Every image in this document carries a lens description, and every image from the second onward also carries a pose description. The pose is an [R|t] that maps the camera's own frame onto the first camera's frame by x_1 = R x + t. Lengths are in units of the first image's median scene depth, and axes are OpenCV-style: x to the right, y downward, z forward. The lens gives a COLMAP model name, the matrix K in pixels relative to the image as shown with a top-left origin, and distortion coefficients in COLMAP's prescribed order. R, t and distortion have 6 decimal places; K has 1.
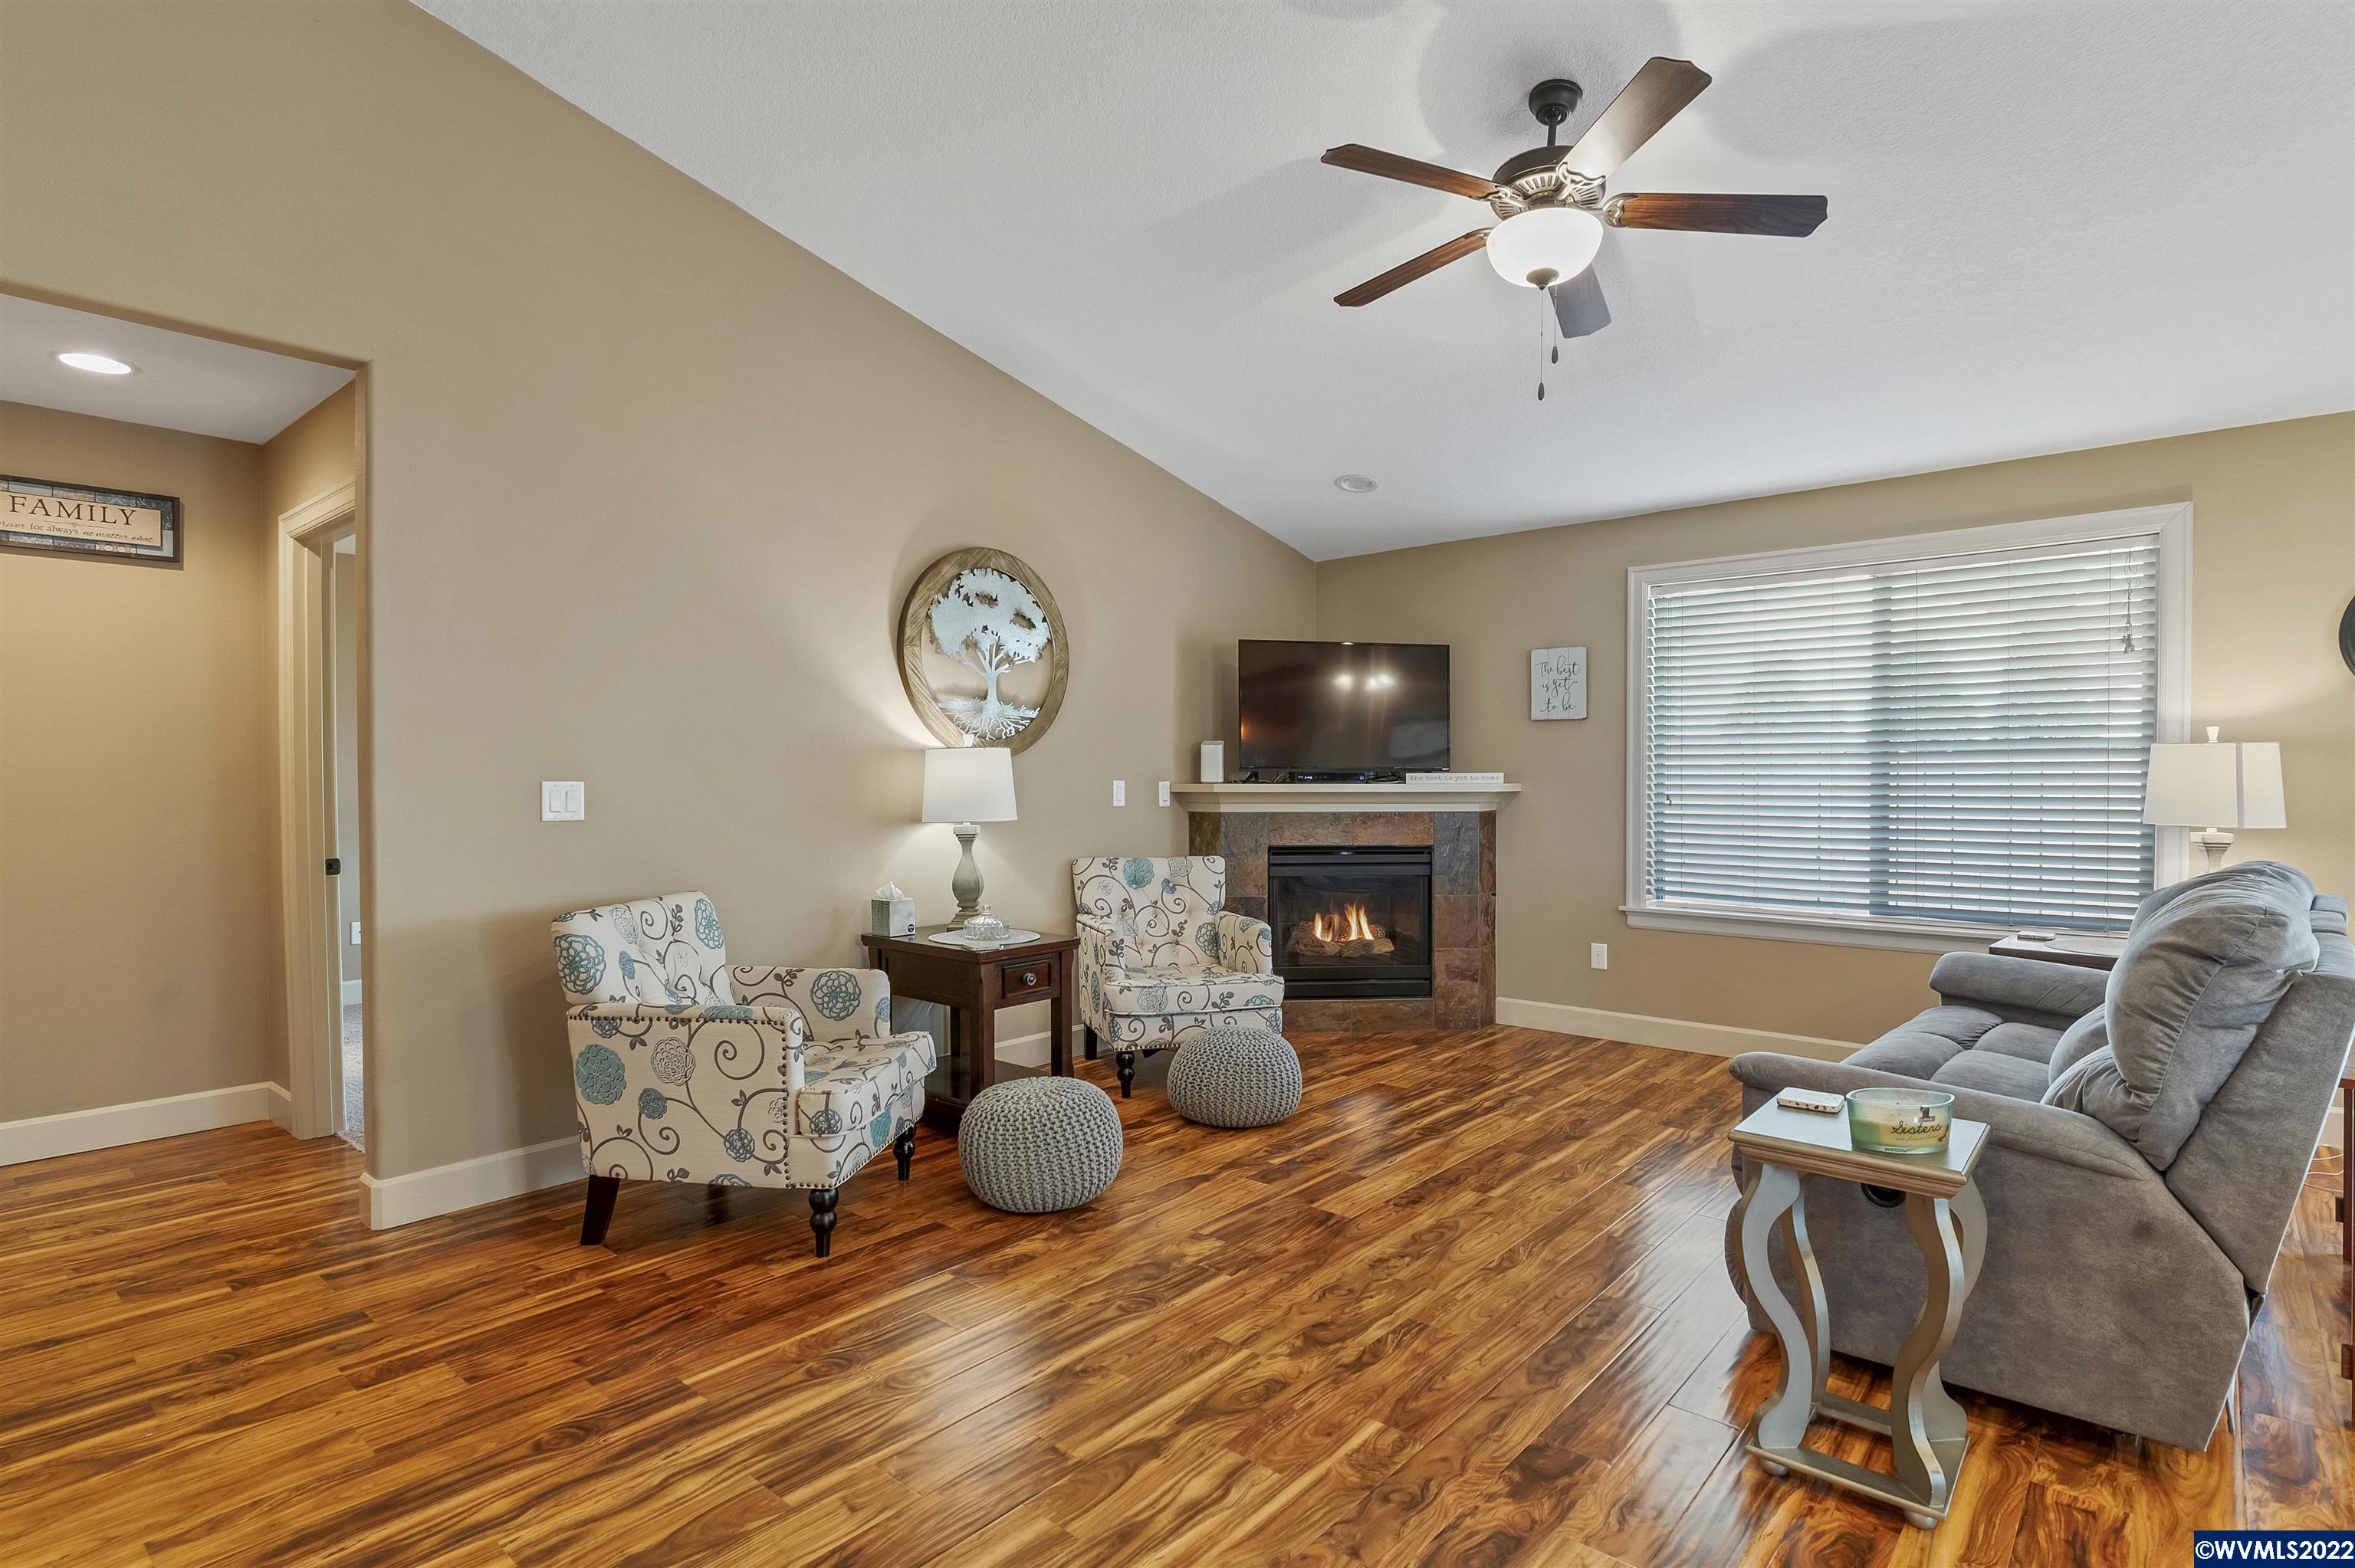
lens RADIAL K [[1151.3, 0, 1164.9], [0, 1151.3, 792.0], [0, 0, 1]] dist [0.002767, -0.001128]
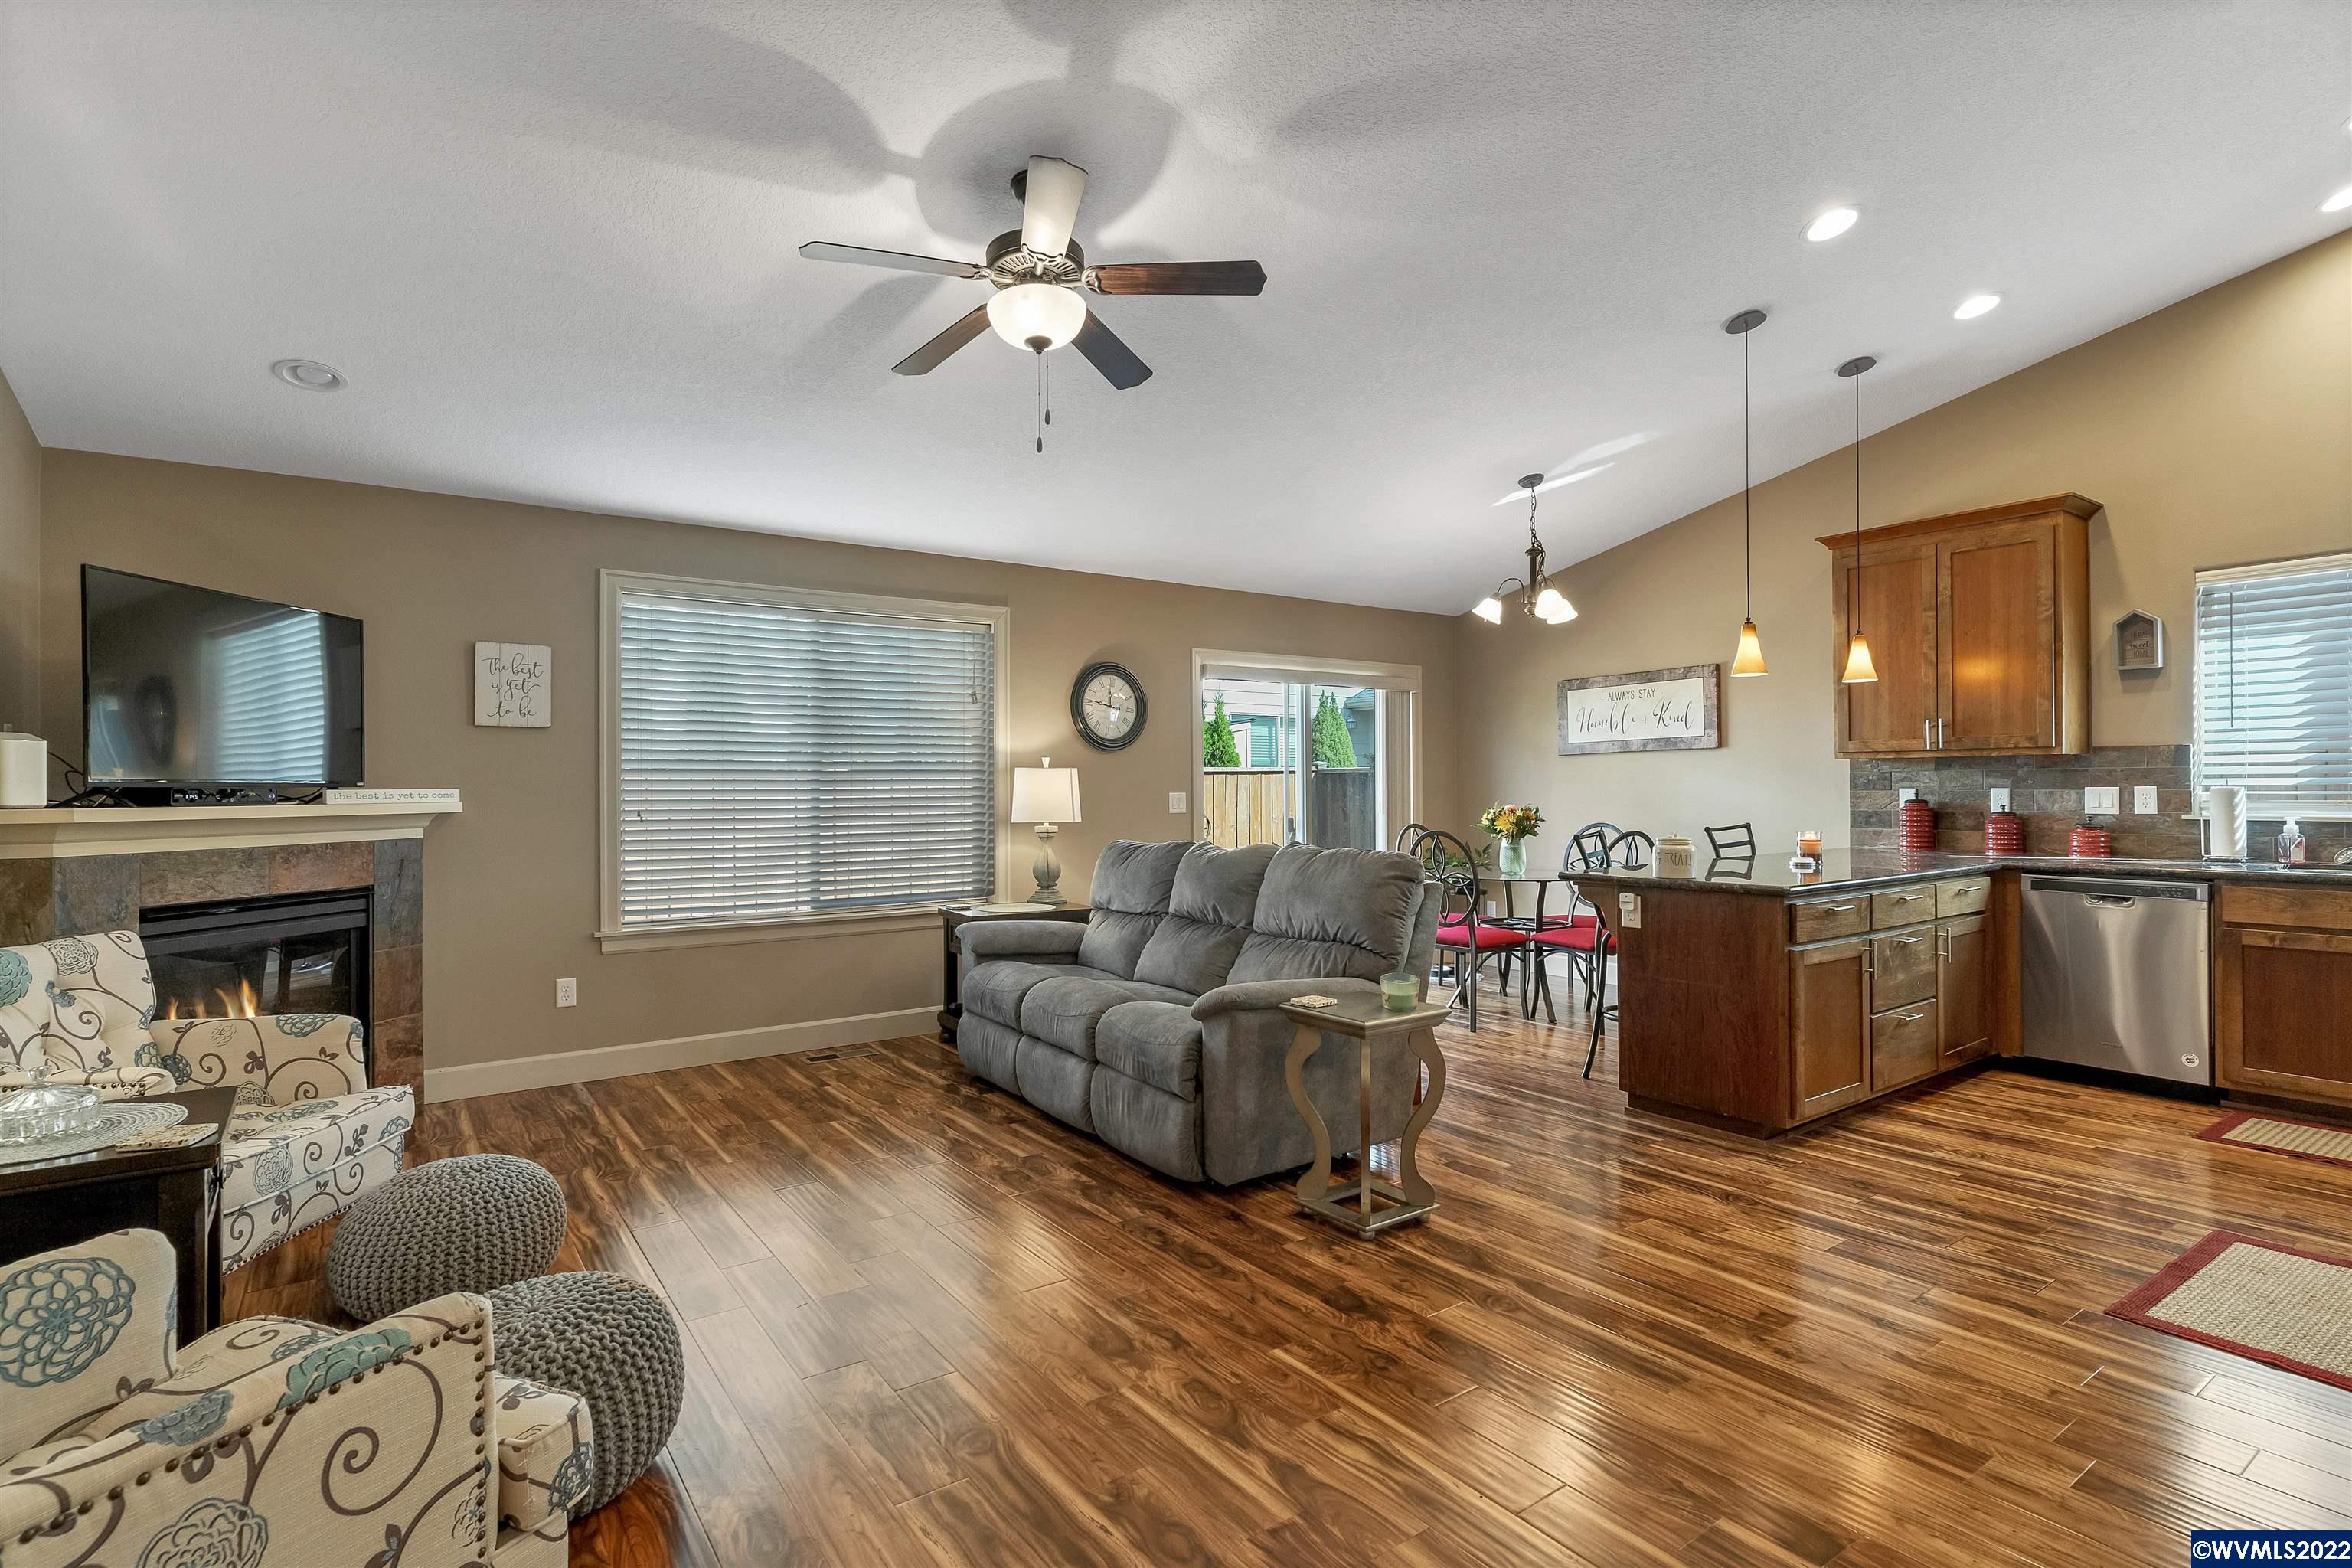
lens RADIAL K [[1150.0, 0, 1164.4], [0, 1150.0, 778.4], [0, 0, 1]] dist [0.002767, -0.001128]
pose [[0.241152, 0.006920, 0.970463, -0.482904], [0.019435, 0.999740, -0.011959, -0.005830], [-0.970293, 0.021745, 0.240955, 0.411231]]
